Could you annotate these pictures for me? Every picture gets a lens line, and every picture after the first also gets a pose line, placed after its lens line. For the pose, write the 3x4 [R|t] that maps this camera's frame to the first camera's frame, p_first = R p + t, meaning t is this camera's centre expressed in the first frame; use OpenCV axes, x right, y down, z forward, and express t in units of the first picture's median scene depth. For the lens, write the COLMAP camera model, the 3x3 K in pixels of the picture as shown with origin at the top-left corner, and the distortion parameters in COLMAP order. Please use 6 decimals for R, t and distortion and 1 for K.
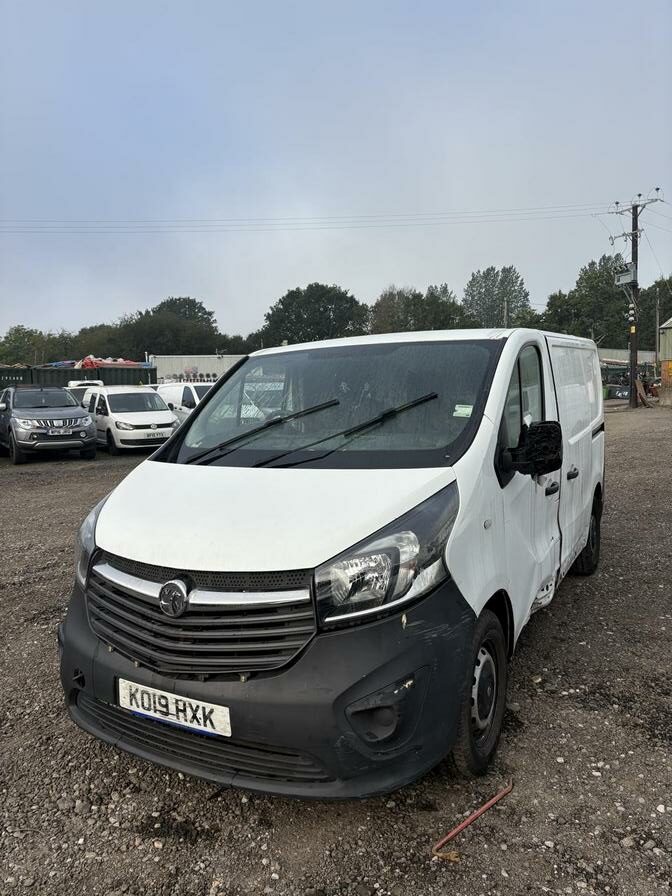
lens RADIAL K [[670.8, 0, 333.5], [0, 670.8, 448.1], [0, 0, 1]] dist [0.001046, 0.006657]
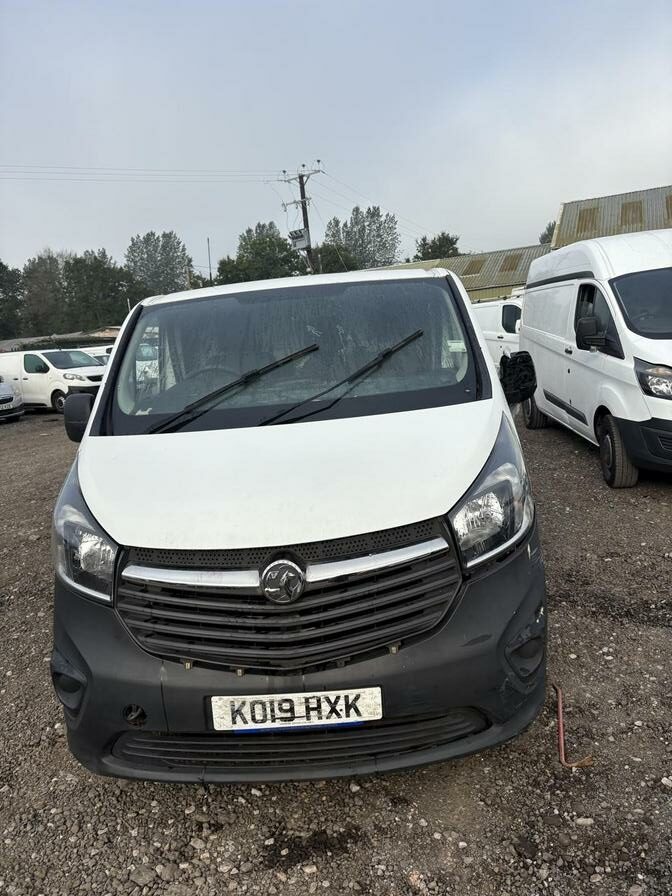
lens RADIAL K [[670.8, 0, 335.3], [0, 670.8, 447.5], [0, 0, 1]] dist [0.001046, 0.006657]
pose [[0.880359, -0.120723, 0.458687, -0.524554], [0.099718, 0.992561, 0.069846, 0.007848], [-0.463707, -0.015750, 0.885849, 0.232015]]
